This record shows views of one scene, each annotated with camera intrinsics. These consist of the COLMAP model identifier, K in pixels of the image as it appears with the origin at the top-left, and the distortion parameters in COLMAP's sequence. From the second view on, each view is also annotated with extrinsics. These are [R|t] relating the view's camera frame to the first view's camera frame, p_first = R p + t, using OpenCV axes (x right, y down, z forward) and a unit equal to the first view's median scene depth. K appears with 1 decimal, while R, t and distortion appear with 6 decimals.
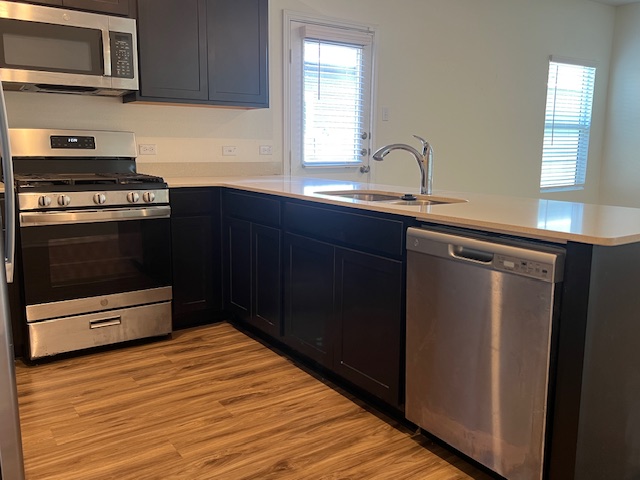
lens RADIAL K [[536.1, 0, 319.4], [0, 536.1, 262.2], [0, 0, 1]] dist [0.003444, -0.001147]
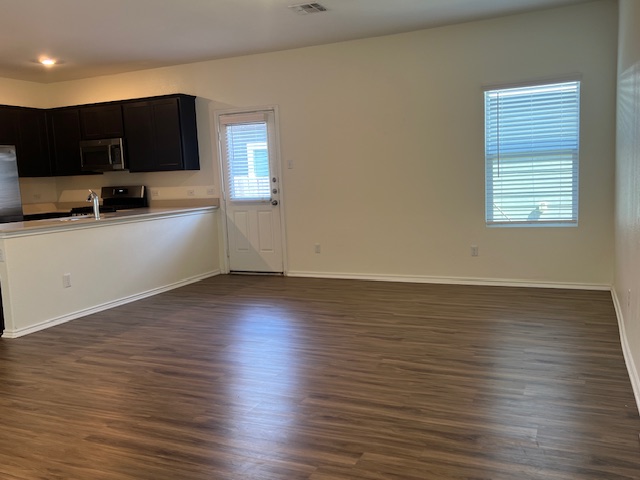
lens RADIAL K [[557.7, 0, 334.9], [0, 557.7, 242.4], [0, 0, 1]] dist [0.094508, -0.170164]
pose [[0.540837, 0.076119, -0.837676, 1.460067], [-0.130460, 0.991436, 0.005861, -0.100313], [0.830949, 0.106114, 0.546136, 0.335659]]
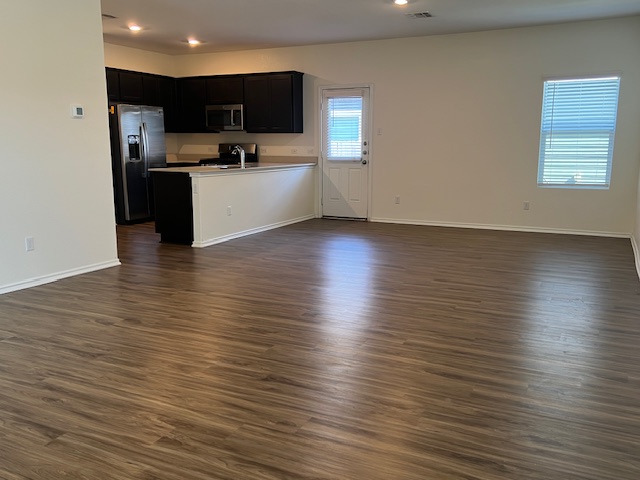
lens RADIAL K [[557.7, 0, 334.9], [0, 557.7, 242.4], [0, 0, 1]] dist [0.094508, -0.170164]
pose [[0.511392, 0.149413, -0.846259, 1.698230], [-0.178184, 0.981803, 0.065668, -0.014763], [0.840671, 0.117208, 0.528710, -0.046215]]
